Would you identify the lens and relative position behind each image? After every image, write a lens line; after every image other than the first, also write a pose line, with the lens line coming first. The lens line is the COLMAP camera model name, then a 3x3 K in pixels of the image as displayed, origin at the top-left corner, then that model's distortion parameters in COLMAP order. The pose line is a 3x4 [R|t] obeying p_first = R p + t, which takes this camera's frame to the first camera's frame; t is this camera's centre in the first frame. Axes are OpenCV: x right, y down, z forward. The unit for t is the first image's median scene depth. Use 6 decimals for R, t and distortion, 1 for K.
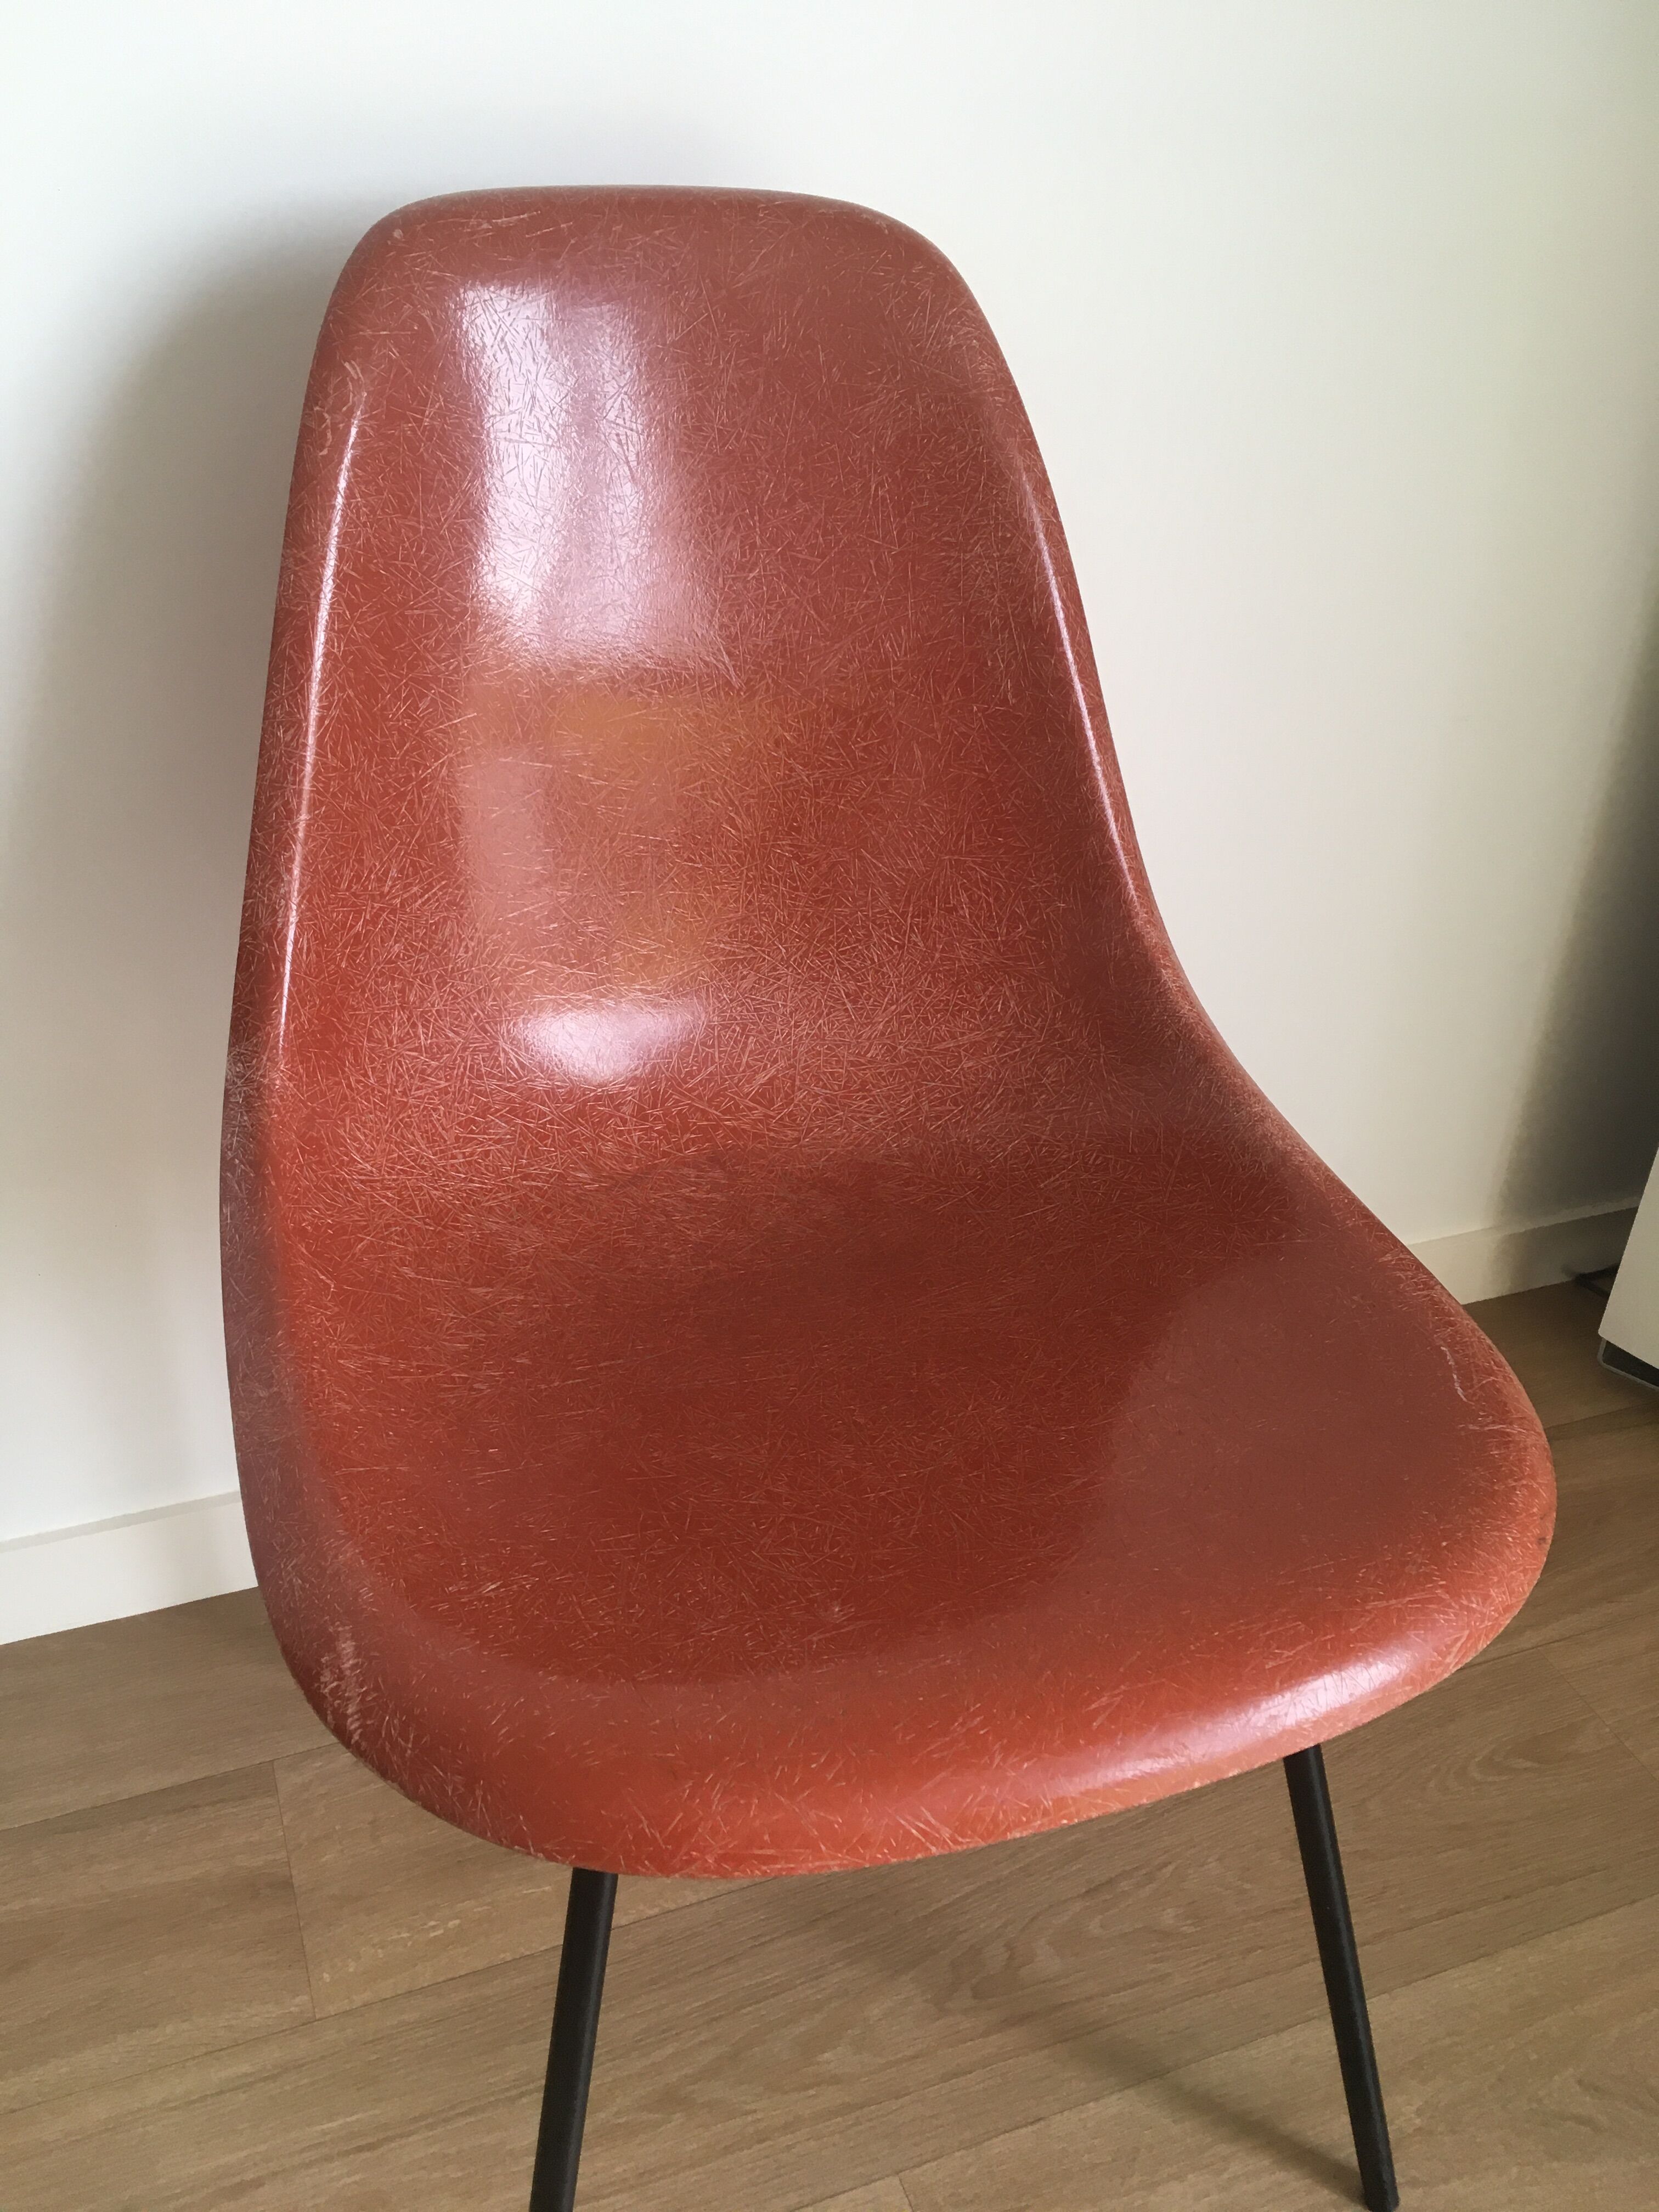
lens RADIAL K [[1899.1, 0, 829.5], [0, 1899.1, 1106.0], [0, 0, 1]] dist [0.066294, -0.110766]
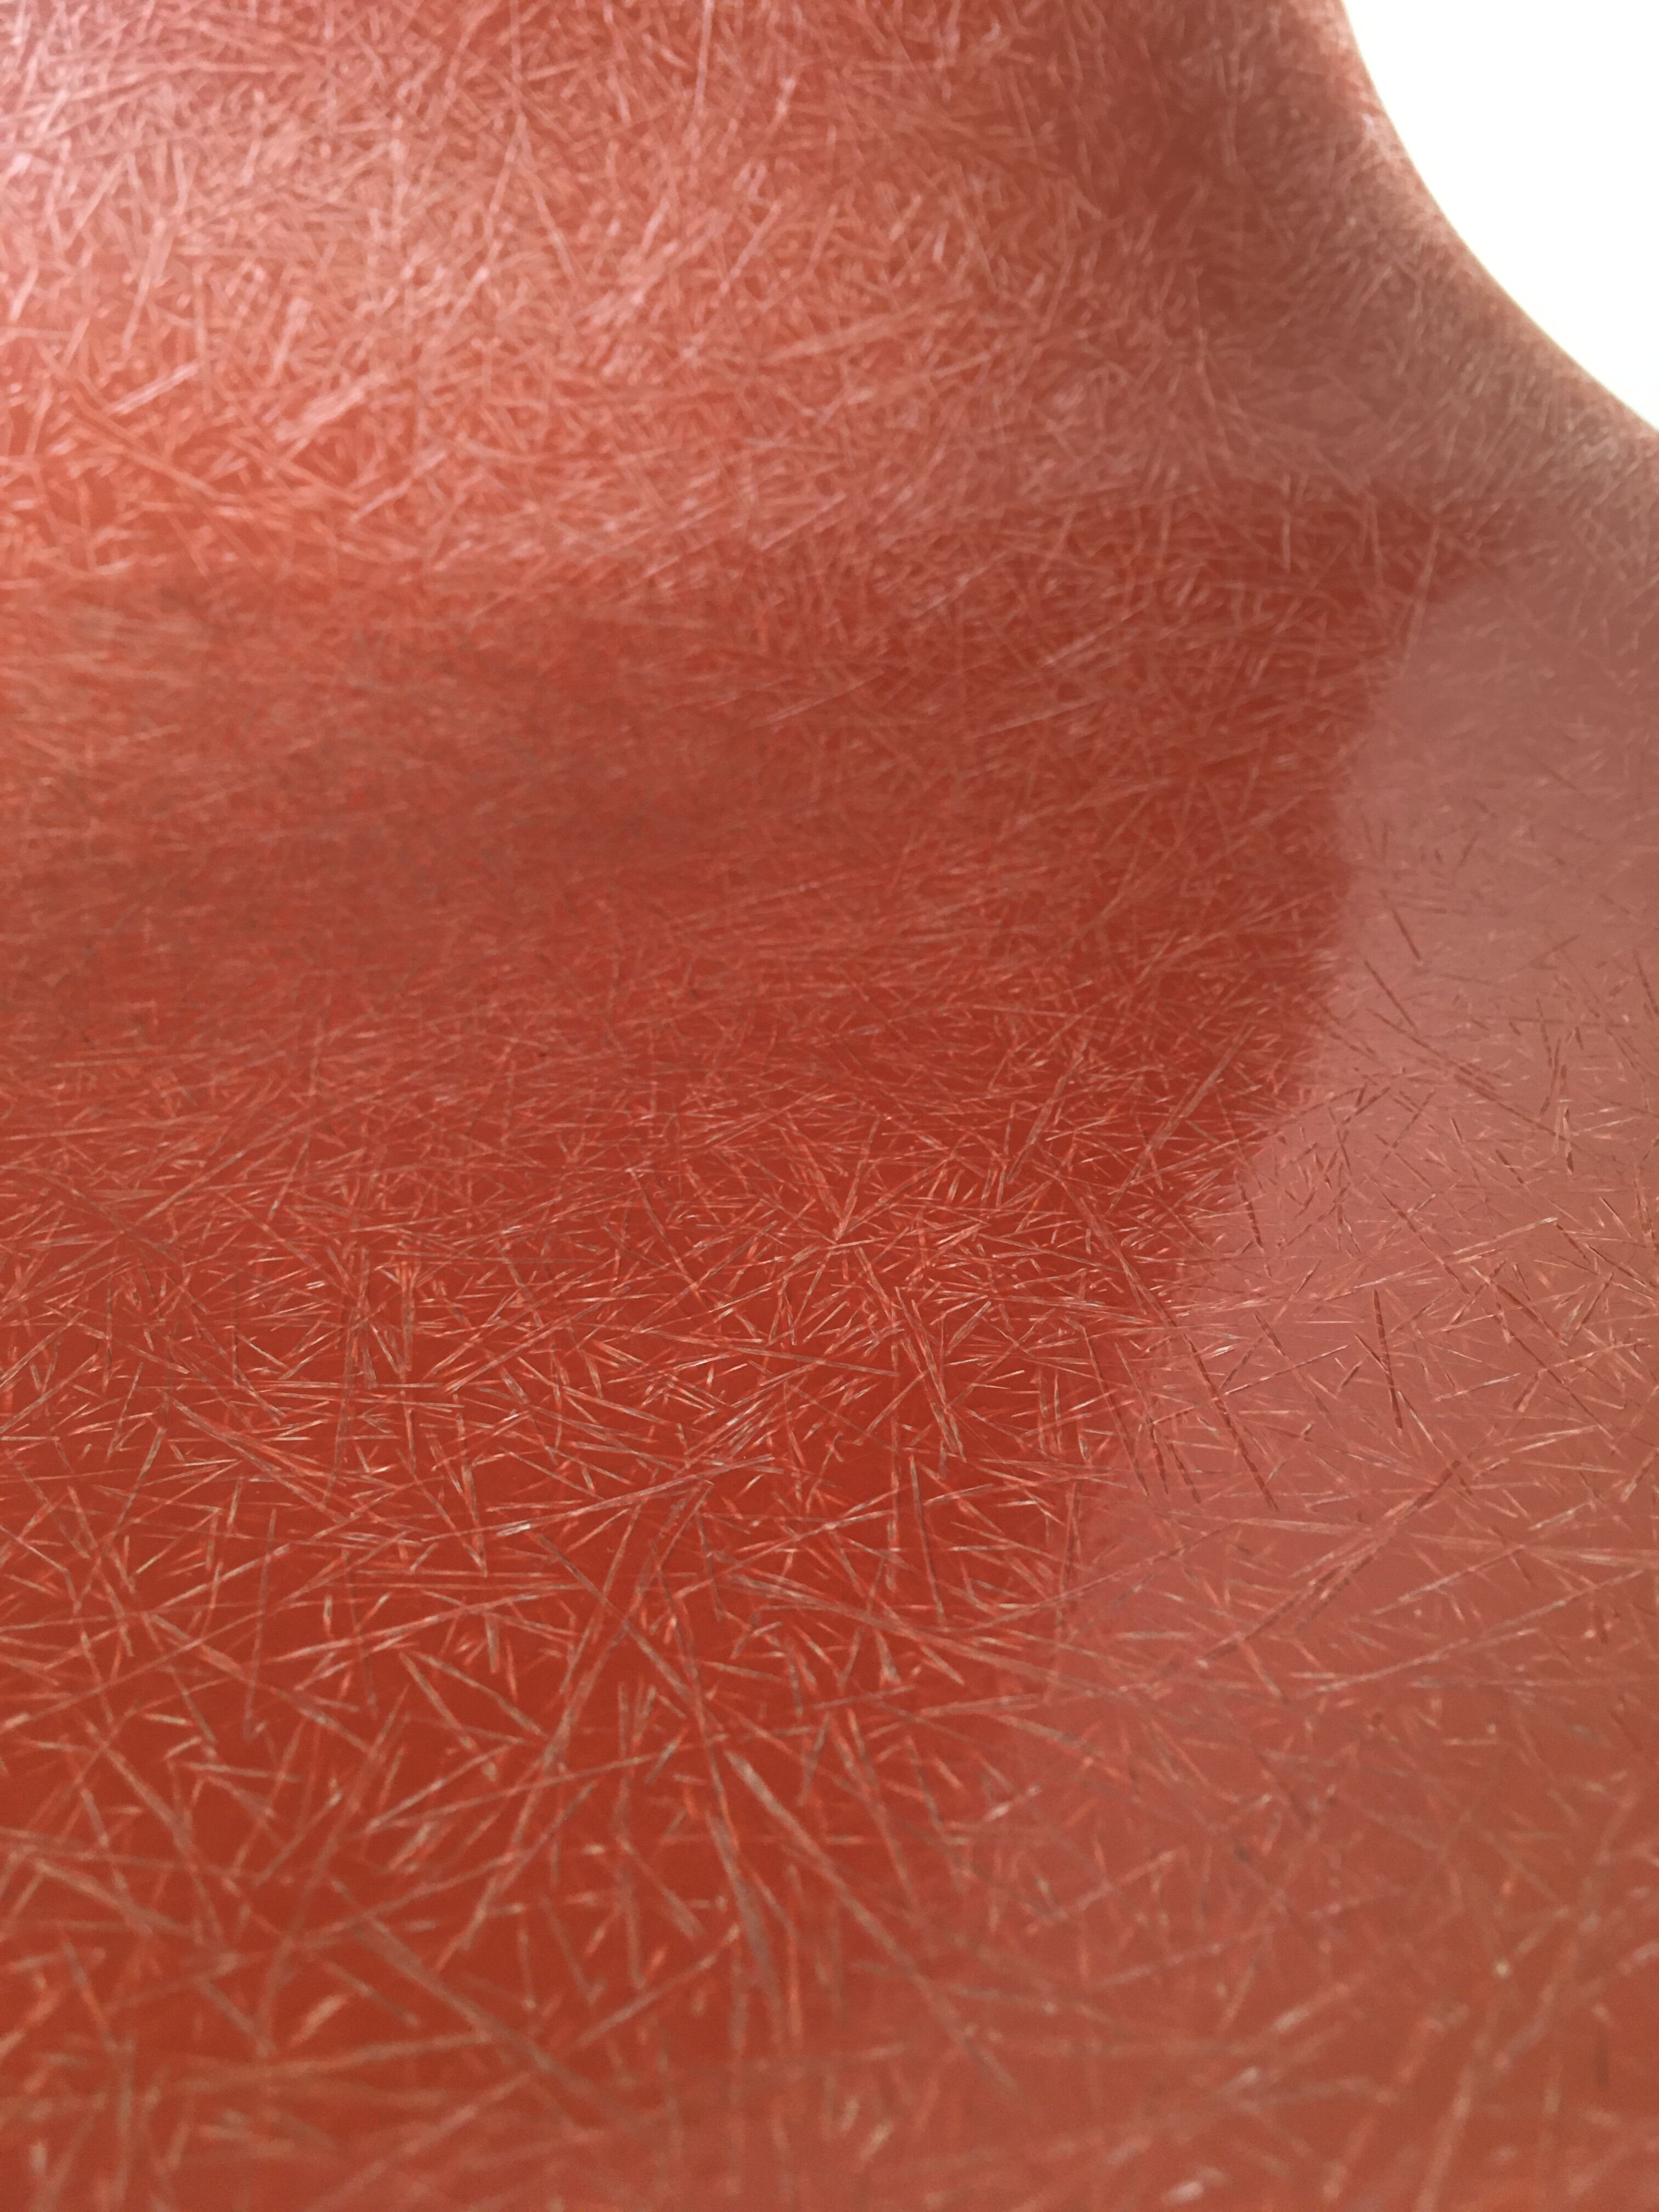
lens RADIAL K [[1930.3, 0, 829.5], [0, 1930.3, 1106.0], [0, 0, 1]] dist [0.075778, -0.146109]
pose [[0.998575, 0.004414, 0.053189, 0.047098], [-0.008146, 0.997503, 0.070151, 0.099887], [-0.052746, -0.070484, 0.996117, 0.598172]]
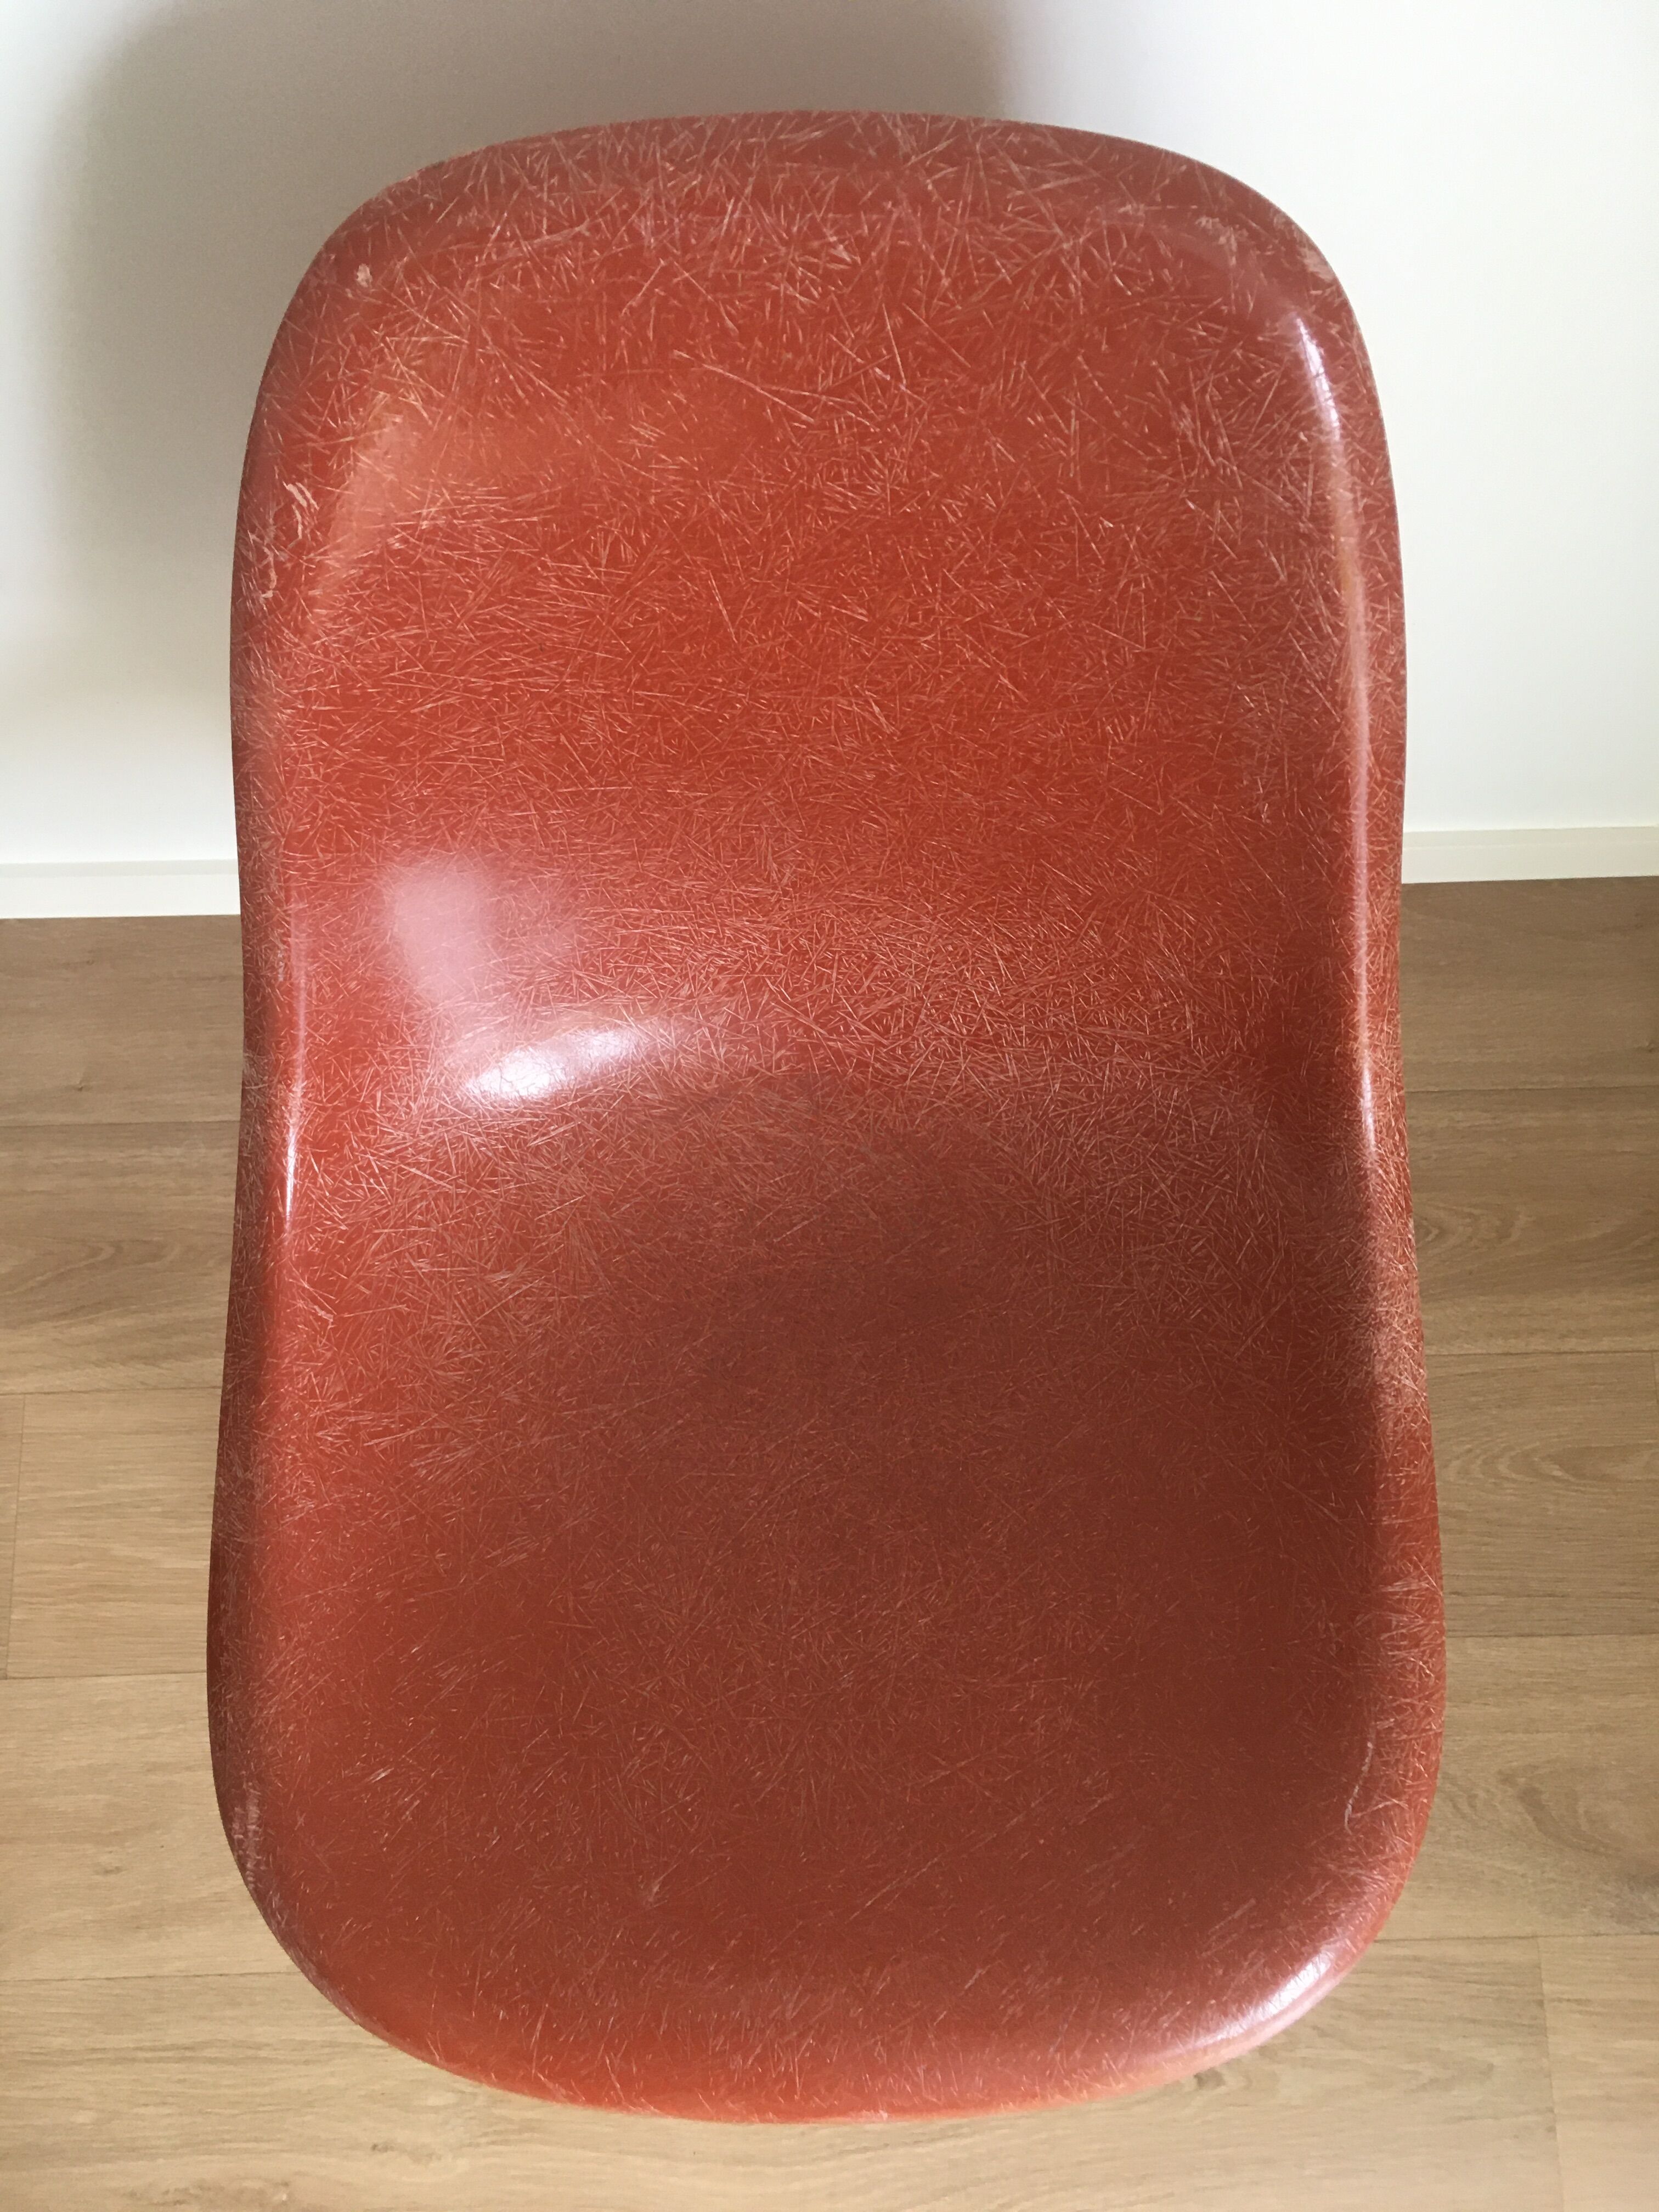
lens RADIAL K [[1893.6, 0, 834.1], [0, 1893.6, 1101.1], [0, 0, 1]] dist [0.070312, -0.104808]
pose [[0.940031, 0.321582, -0.113699, 0.056957], [-0.140998, 0.669887, 0.728952, -0.621046], [0.310583, -0.669206, 0.675057, 0.386639]]
